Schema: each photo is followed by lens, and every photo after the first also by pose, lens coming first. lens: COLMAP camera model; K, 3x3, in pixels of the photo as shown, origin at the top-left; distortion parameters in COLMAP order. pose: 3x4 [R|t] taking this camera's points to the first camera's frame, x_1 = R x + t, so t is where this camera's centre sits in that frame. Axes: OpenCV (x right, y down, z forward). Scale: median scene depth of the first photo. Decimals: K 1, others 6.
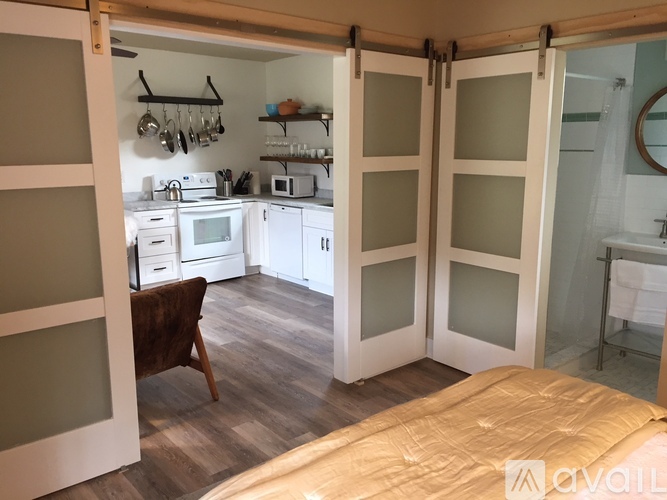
lens RADIAL K [[577.8, 0, 334.4], [0, 577.8, 247.2], [0, 0, 1]] dist [0.110941, -0.162512]
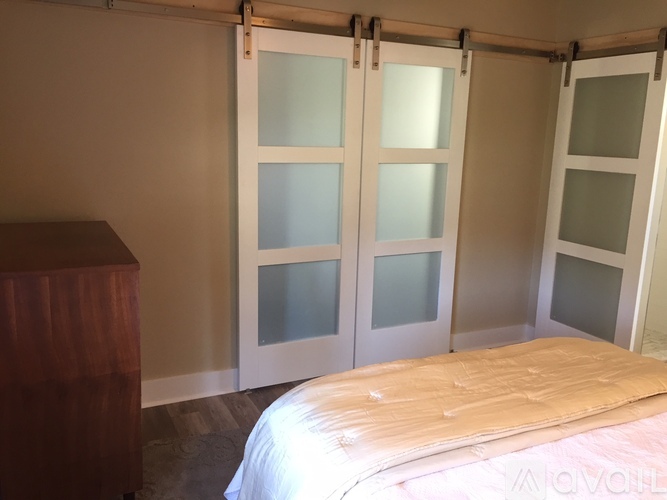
lens RADIAL K [[577.8, 0, 334.4], [0, 577.8, 247.2], [0, 0, 1]] dist [0.110941, -0.162512]
pose [[0.968788, 0.081306, -0.234179, 0.069166], [-0.080556, 0.996668, 0.012786, 0.038496], [0.234438, 0.006477, 0.972109, -0.132426]]
